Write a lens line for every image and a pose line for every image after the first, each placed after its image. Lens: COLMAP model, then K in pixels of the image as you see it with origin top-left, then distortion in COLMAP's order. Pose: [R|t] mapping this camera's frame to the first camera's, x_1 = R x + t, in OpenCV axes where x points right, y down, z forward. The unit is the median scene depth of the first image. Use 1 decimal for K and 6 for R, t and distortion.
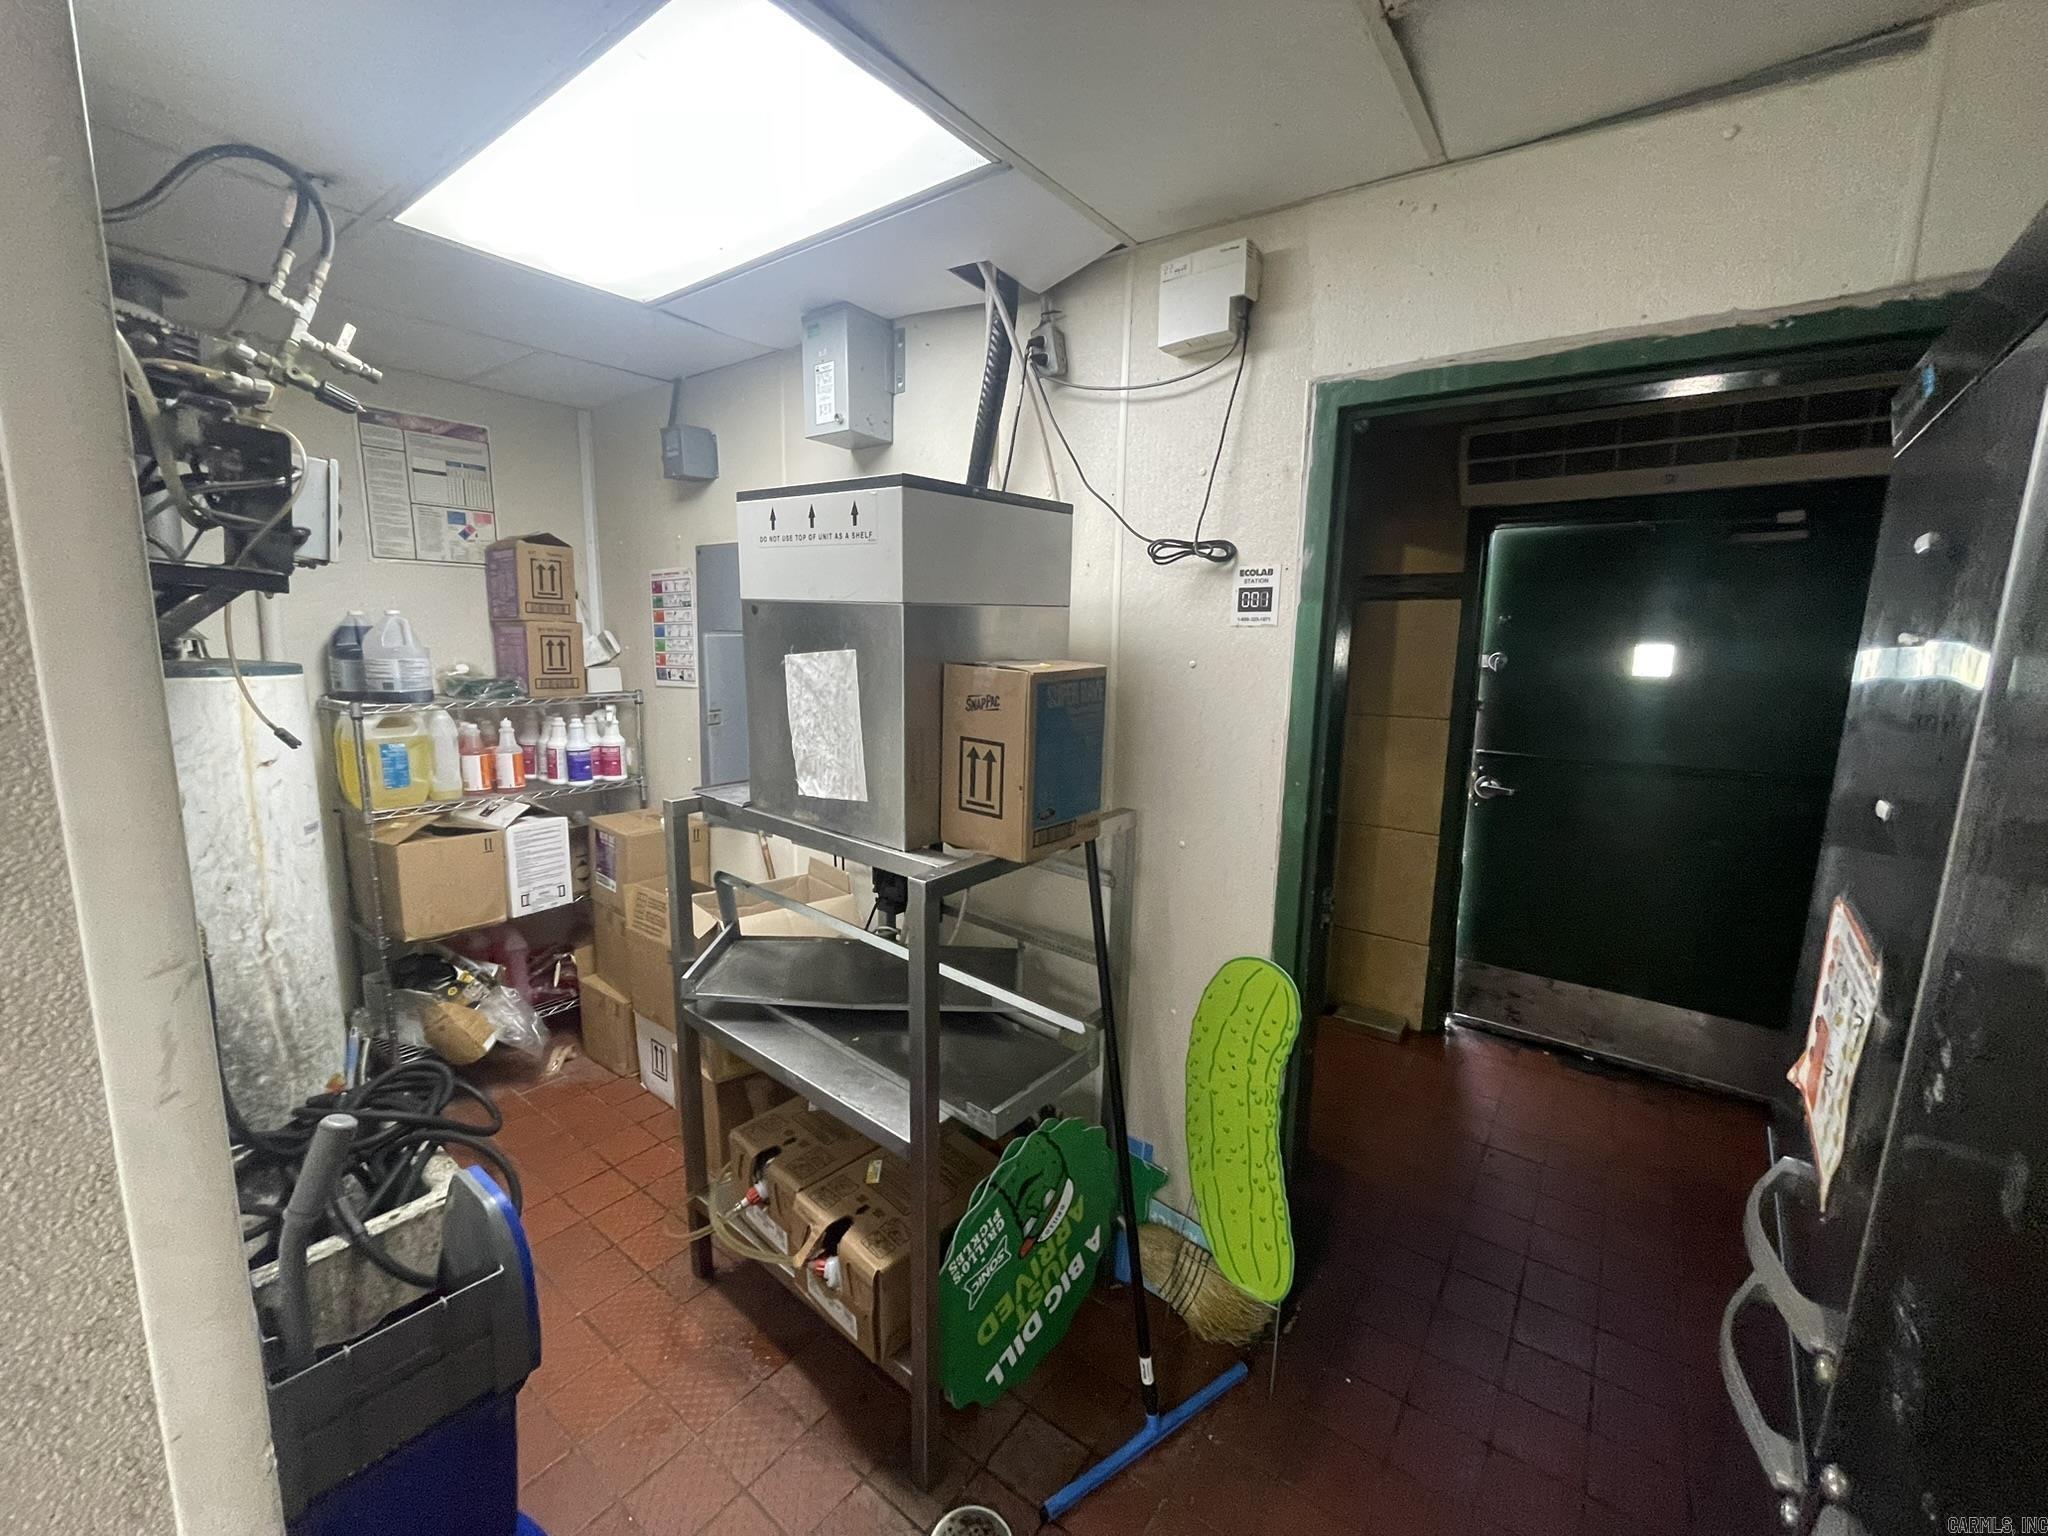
lens RADIAL K [[826.5, 0, 1031.4], [0, 826.5, 761.9], [0, 0, 1]] dist [-0.002189, -0.000482]
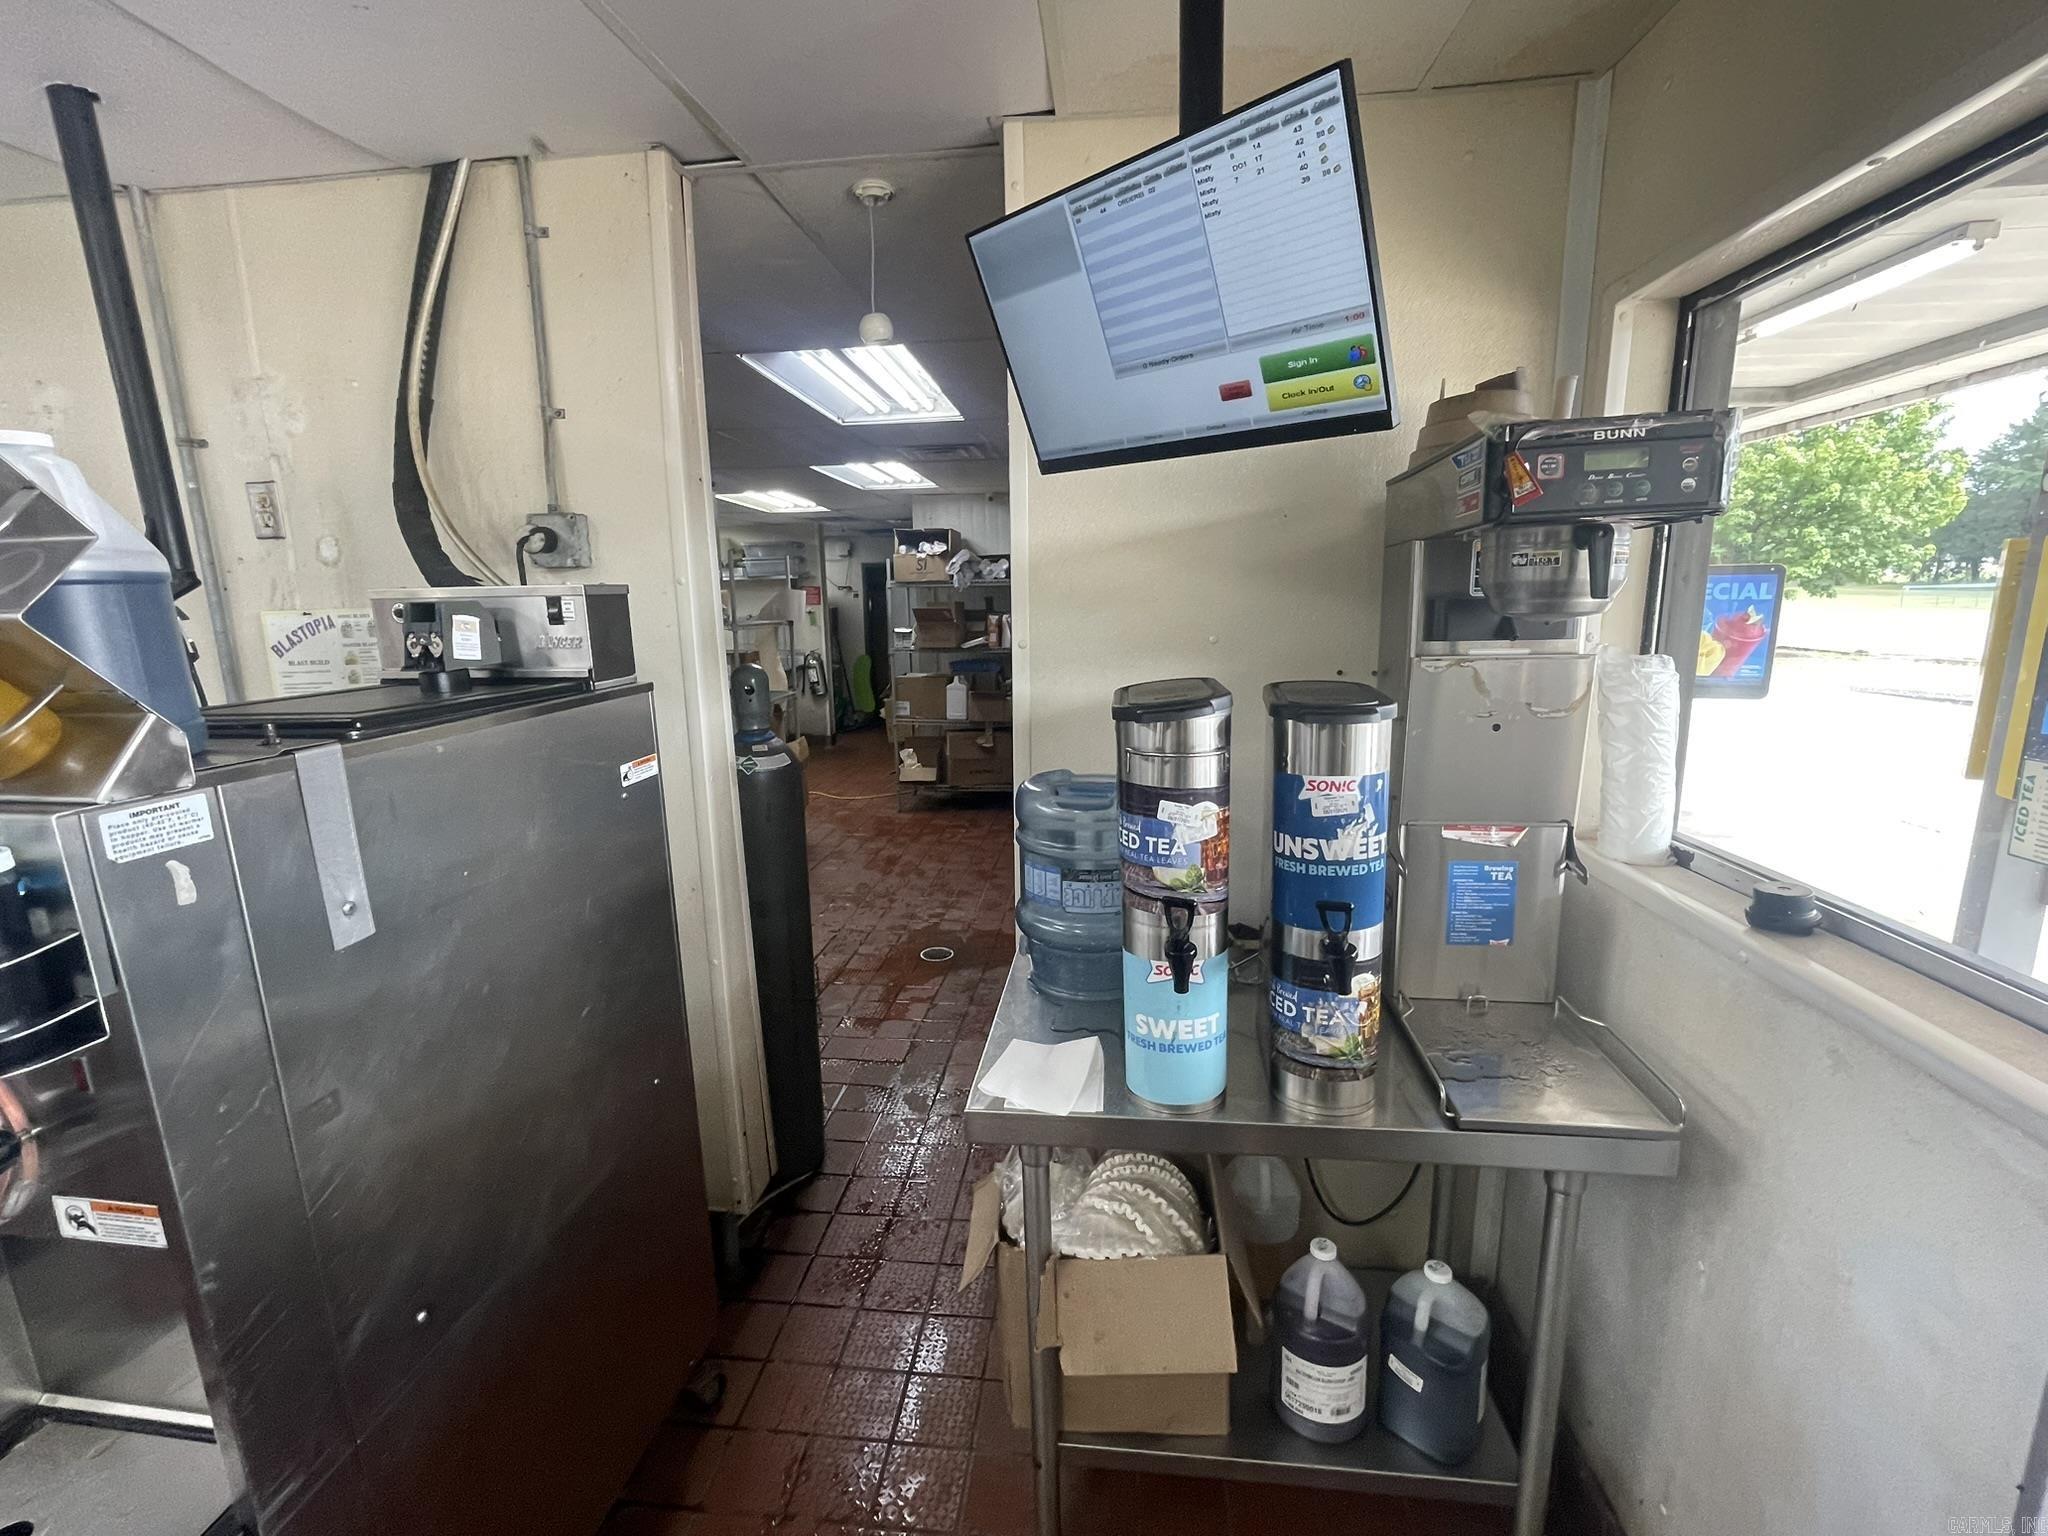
lens RADIAL K [[900.0, 0, 1023.8], [0, 900.0, 770.0], [0, 0, 1]] dist [-0.001744, -0.001165]
pose [[0.862587, -0.131907, 0.488409, -2.068525], [0.114499, 0.991262, 0.065497, 0.785889], [-0.492781, -0.000575, 0.870153, -5.379182]]
